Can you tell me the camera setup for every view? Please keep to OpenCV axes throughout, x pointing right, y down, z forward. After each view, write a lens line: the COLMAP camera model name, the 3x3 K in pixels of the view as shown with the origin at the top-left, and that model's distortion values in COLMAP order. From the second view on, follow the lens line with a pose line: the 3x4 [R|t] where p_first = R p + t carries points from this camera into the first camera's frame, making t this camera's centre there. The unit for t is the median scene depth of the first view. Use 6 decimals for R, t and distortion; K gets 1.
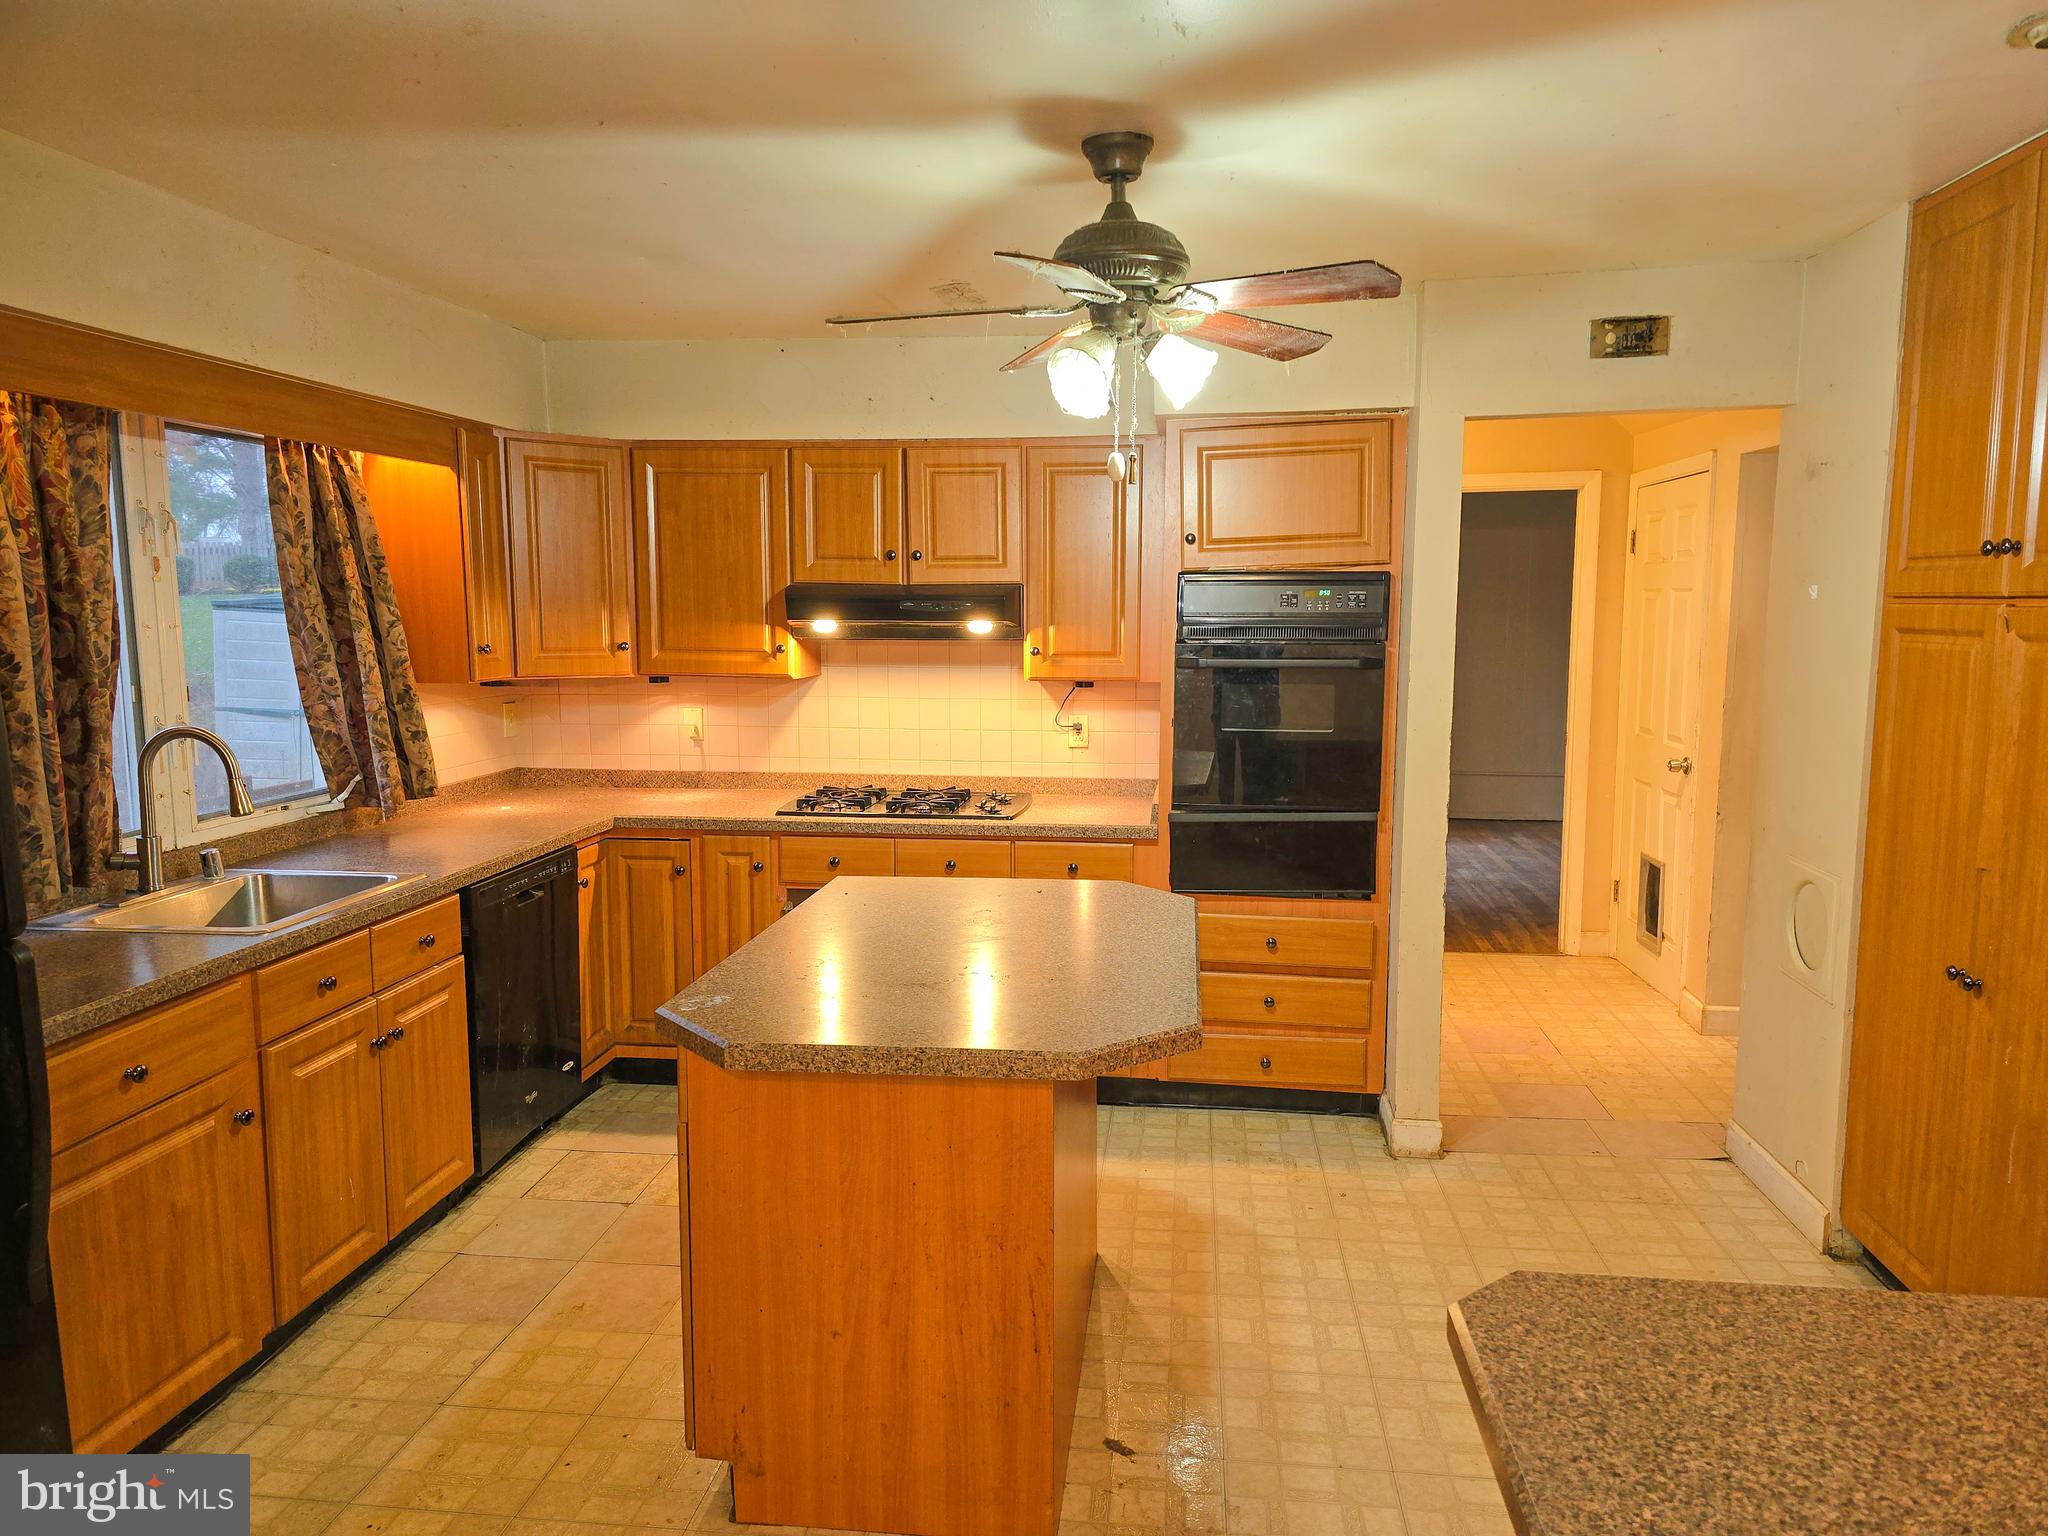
lens RADIAL K [[1372.0, 0, 1028.2], [0, 1372.0, 761.9], [0, 0, 1]] dist [0.075051, -0.071649]
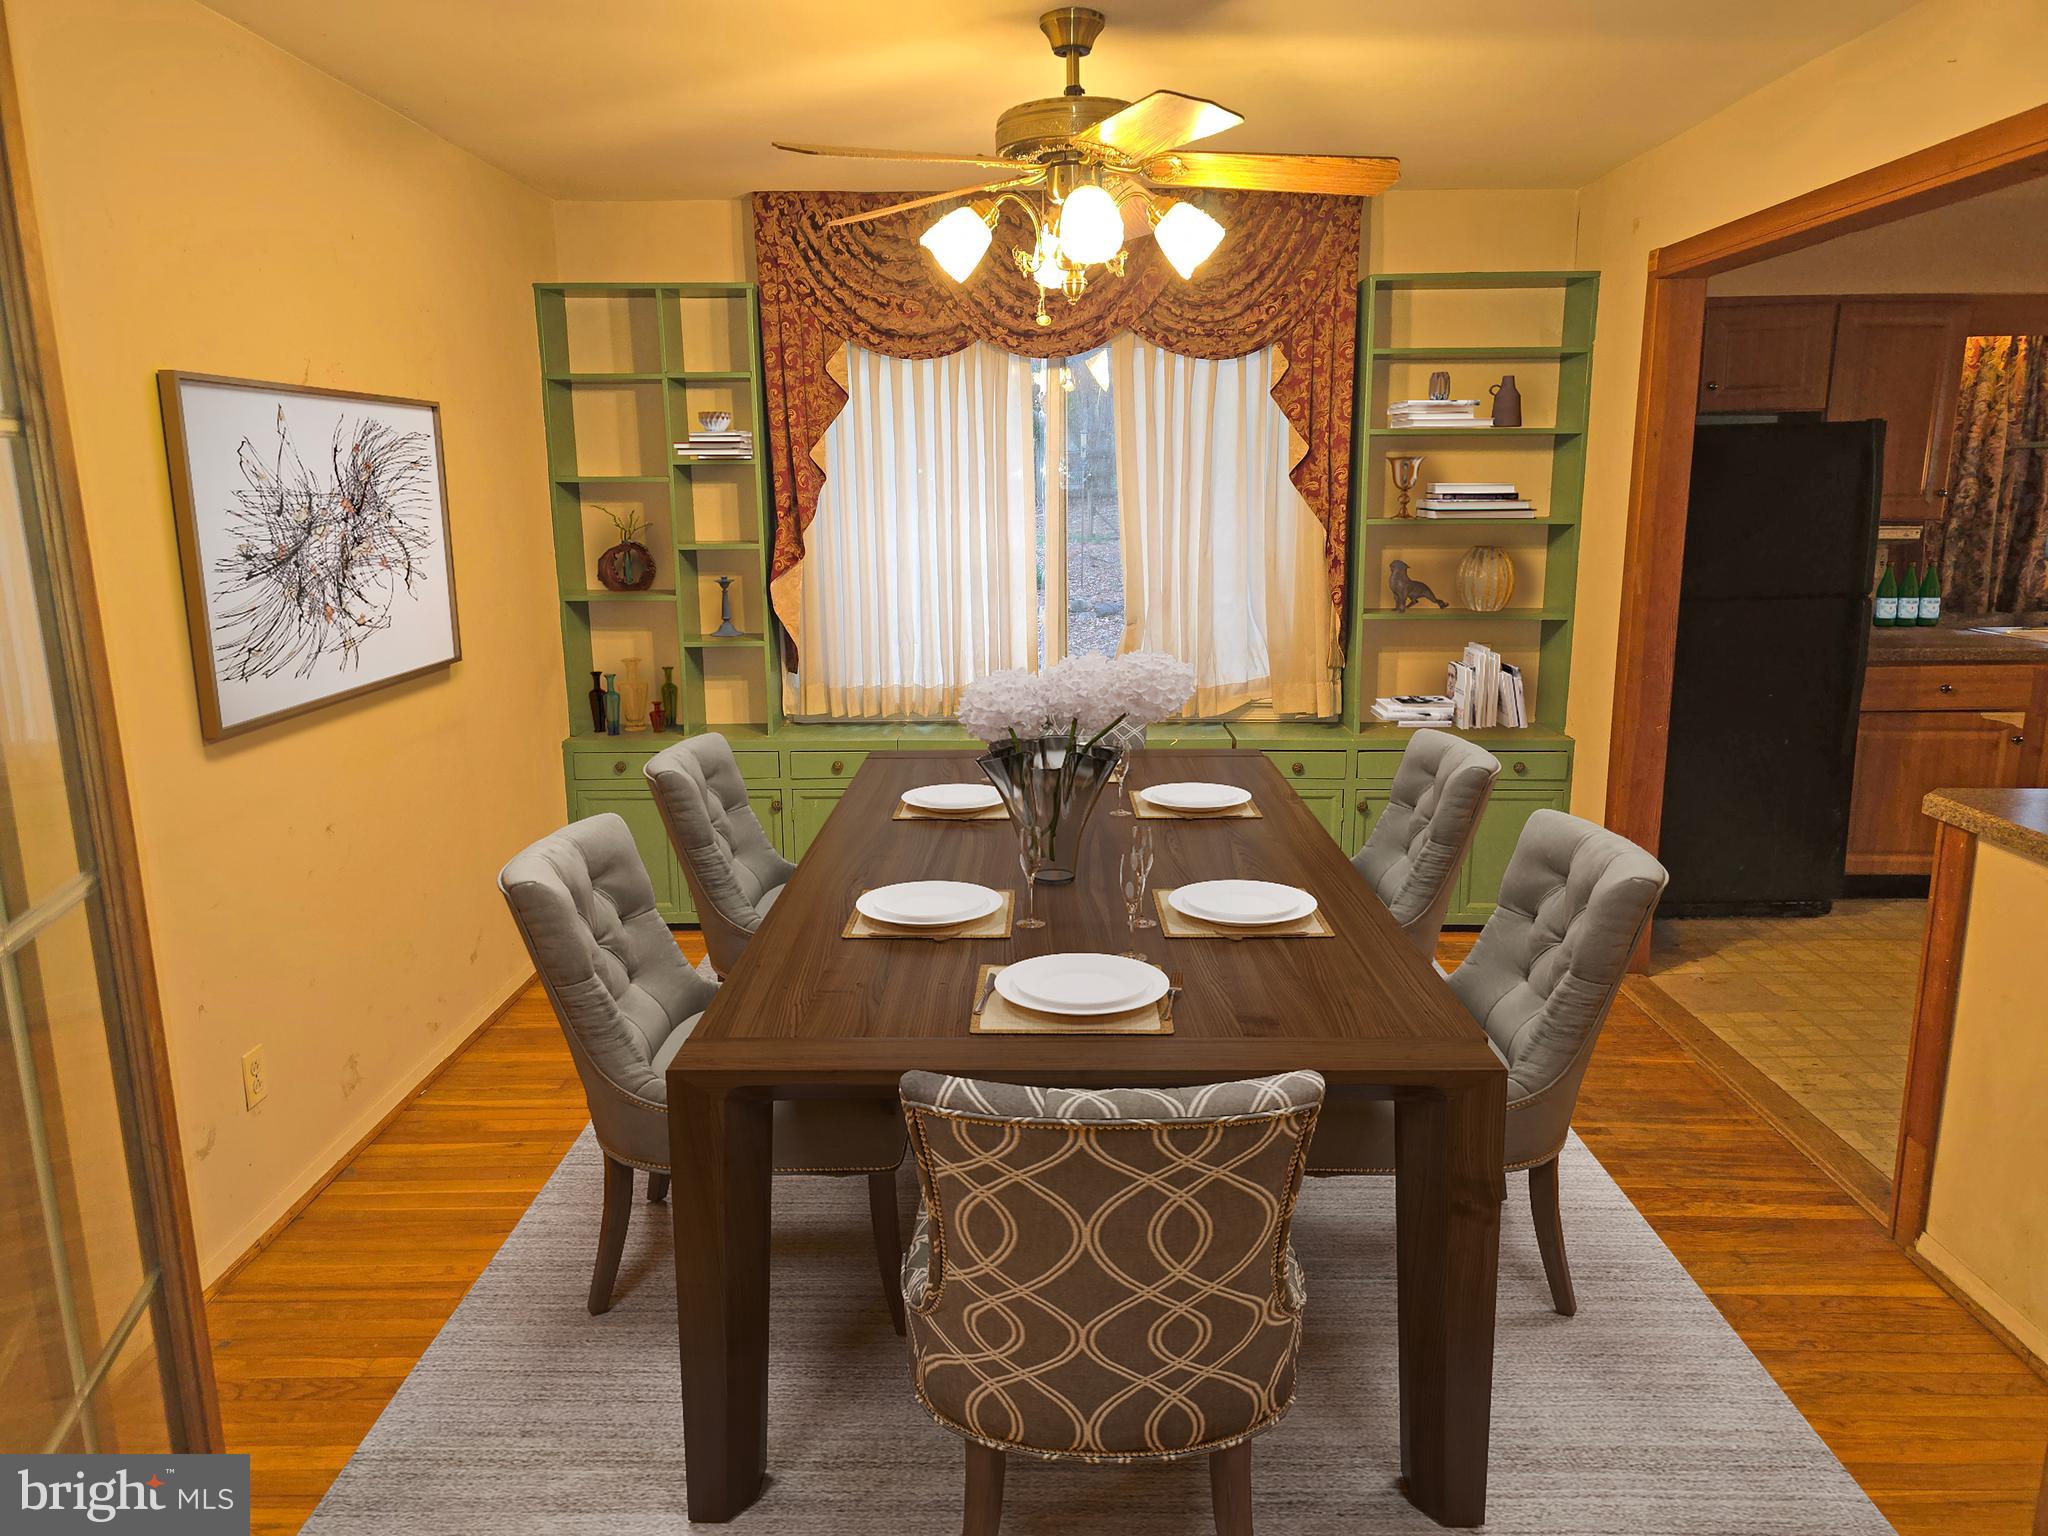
lens RADIAL K [[1372.0, 0, 1028.2], [0, 1372.0, 761.9], [0, 0, 1]] dist [0.075051, -0.071649]
pose [[0.096673, 0.205433, -0.973885, 0.861764], [-0.107344, 0.974913, 0.194994, 0.054501], [0.989511, 0.085690, 0.116300, -0.371730]]
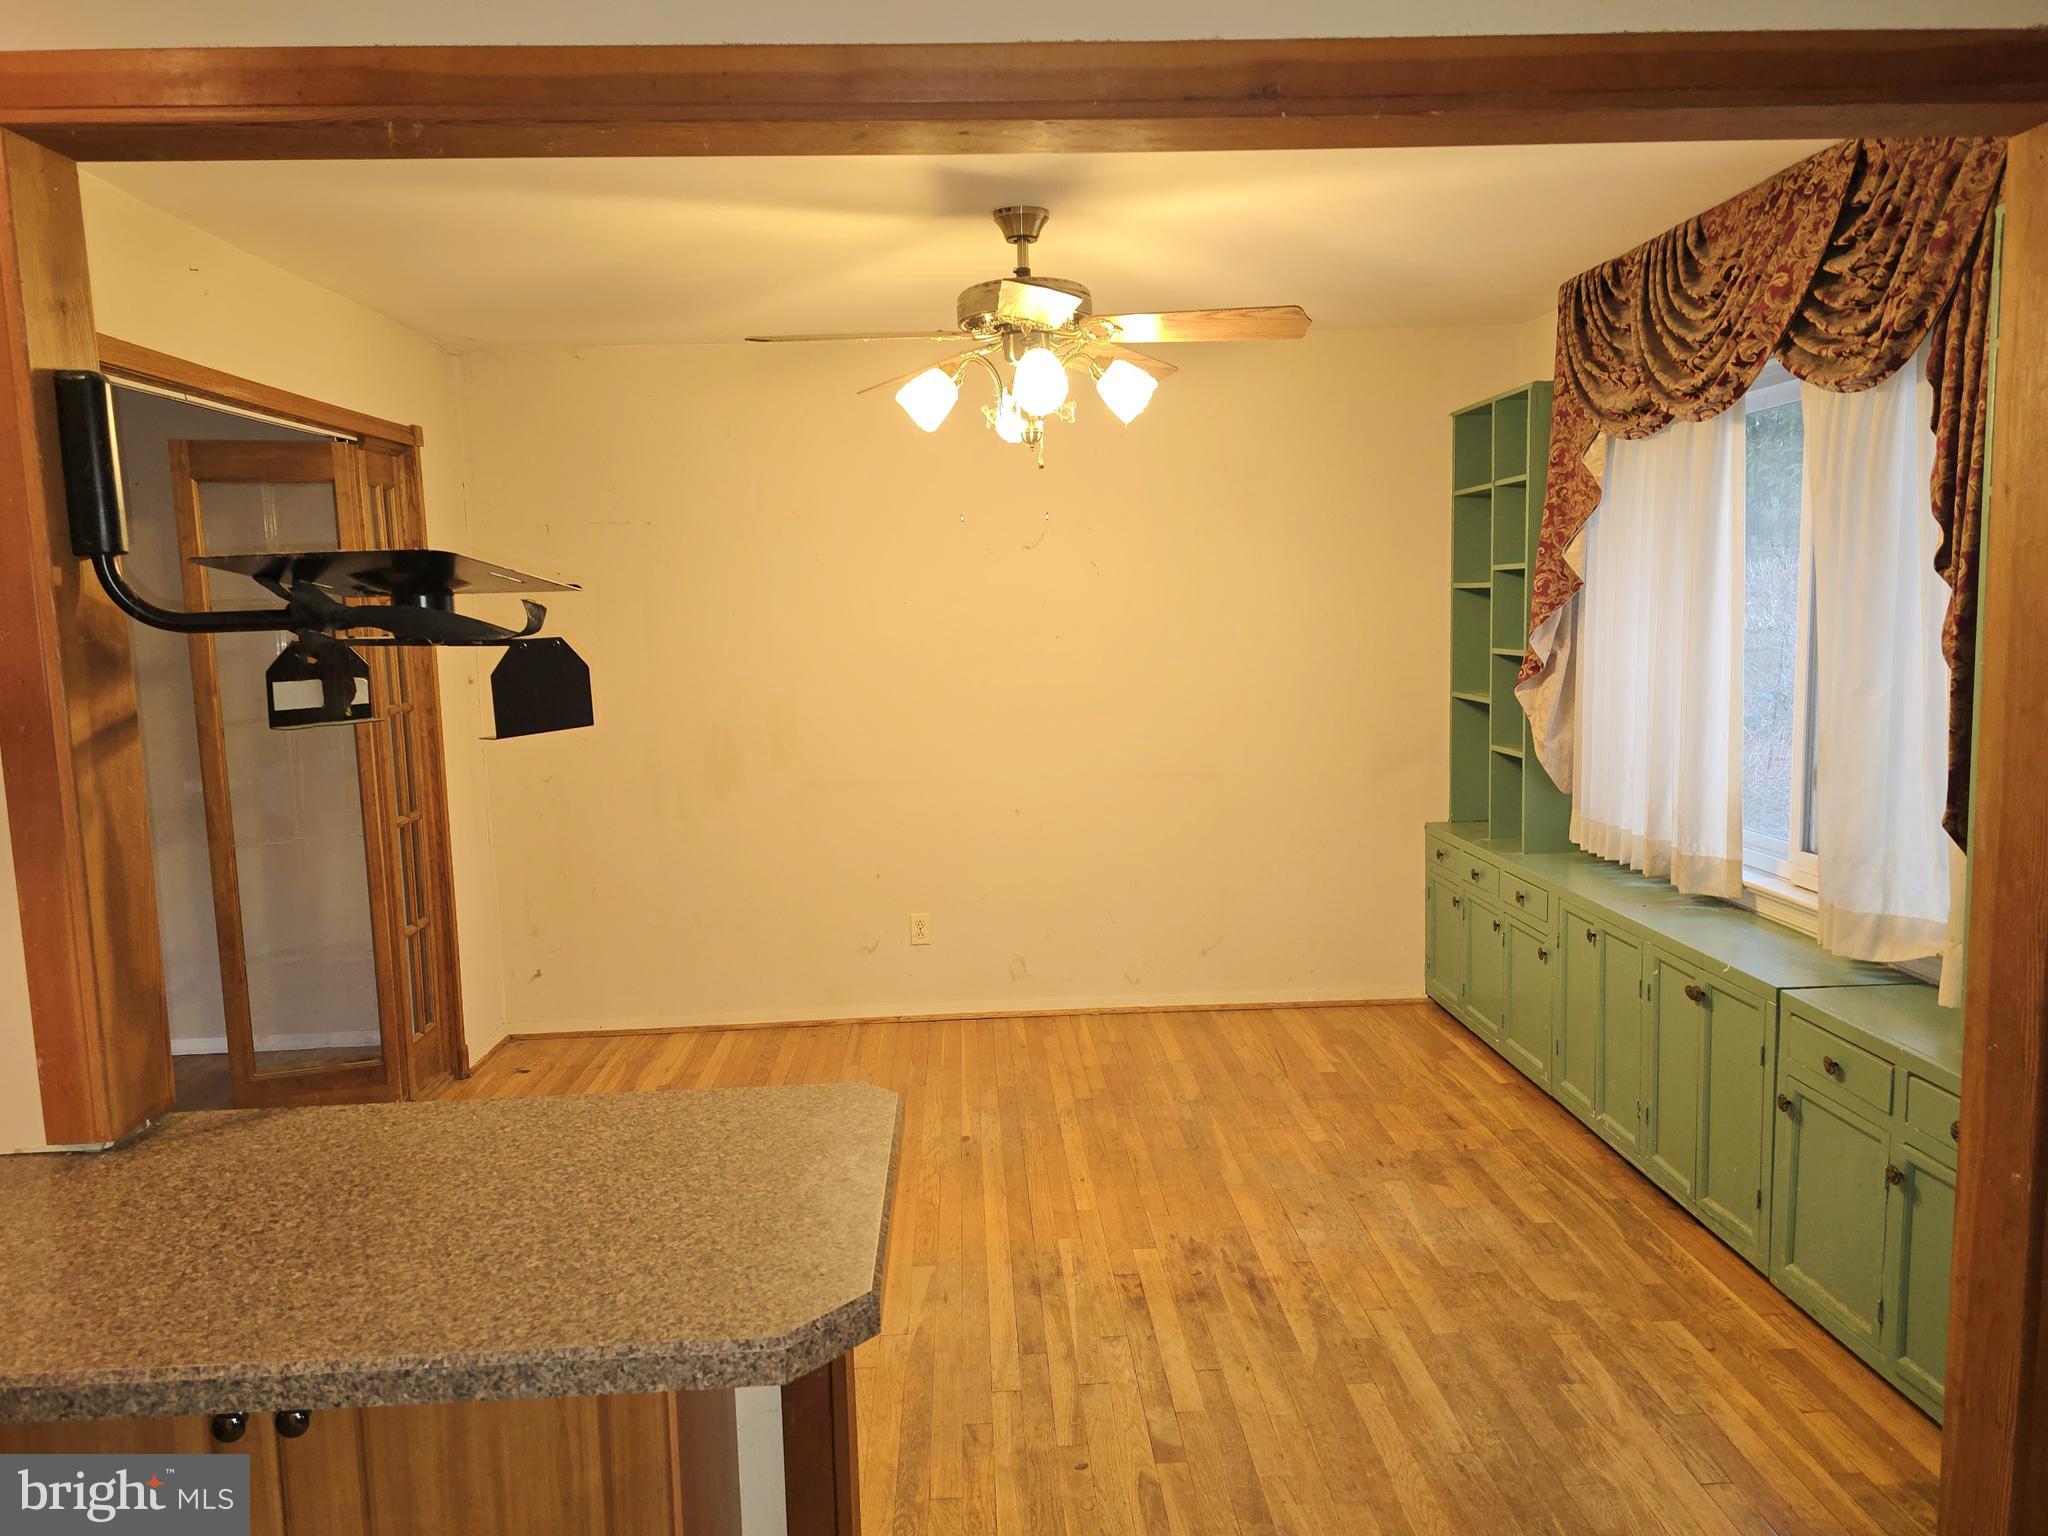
lens RADIAL K [[1413.4, 0, 1024.0], [0, 1413.4, 768.0], [0, 0, 1]] dist [0.060640, -0.058851]
pose [[-0.986810, 0.050356, -0.153852, 0.133847], [0.013451, 0.972609, 0.232058, -0.071500], [0.161323, 0.226928, -0.960457, 0.751266]]
